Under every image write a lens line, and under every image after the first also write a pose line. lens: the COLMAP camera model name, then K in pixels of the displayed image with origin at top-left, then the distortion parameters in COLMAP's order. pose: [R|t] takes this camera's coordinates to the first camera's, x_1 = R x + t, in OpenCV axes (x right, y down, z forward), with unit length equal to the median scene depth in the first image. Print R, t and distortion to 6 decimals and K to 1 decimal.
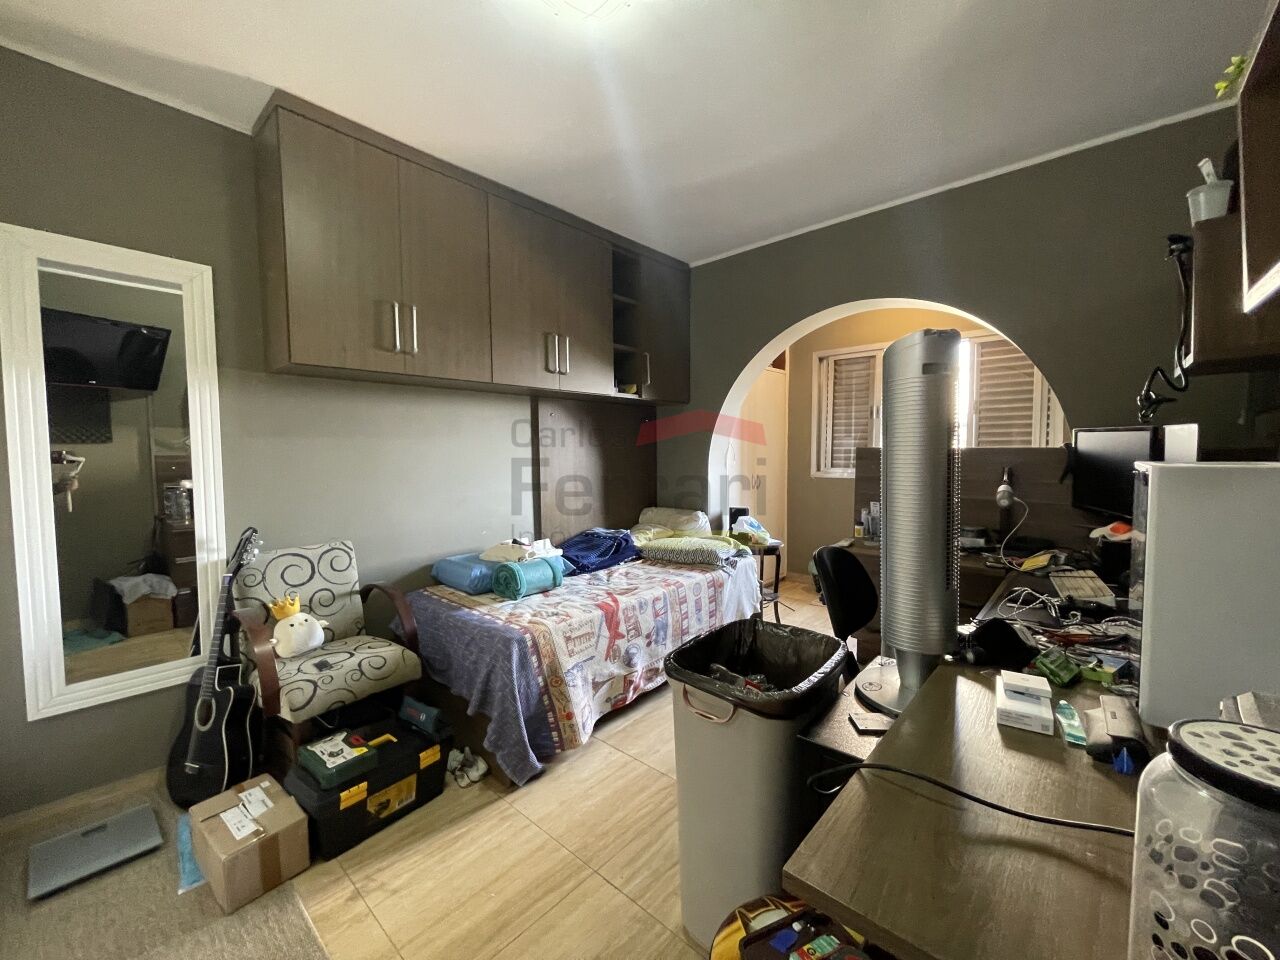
lens RADIAL K [[520.1, 0, 640.0], [0, 520.1, 480.0], [0, 0, 1]] dist [-0.002187, -0.000379]
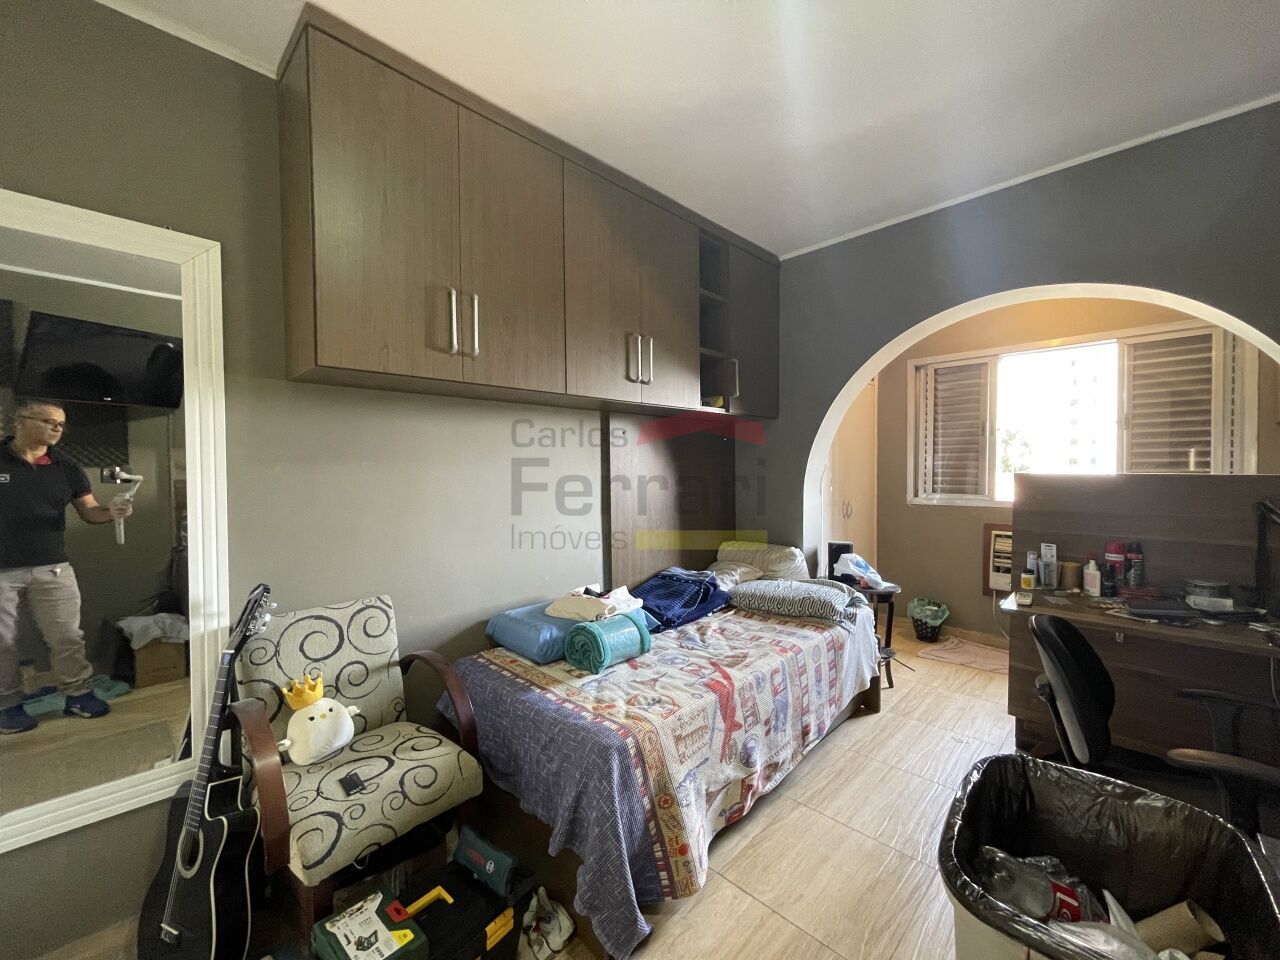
lens RADIAL K [[518.4, 0, 640.0], [0, 518.4, 480.0], [0, 0, 1]] dist [-0.001009, 0.000360]
pose [[0.999024, -0.000119, -0.044167, -0.150322], [-0.001322, 0.999468, -0.032585, -0.032880], [0.044147, 0.032612, 0.998493, 0.240750]]
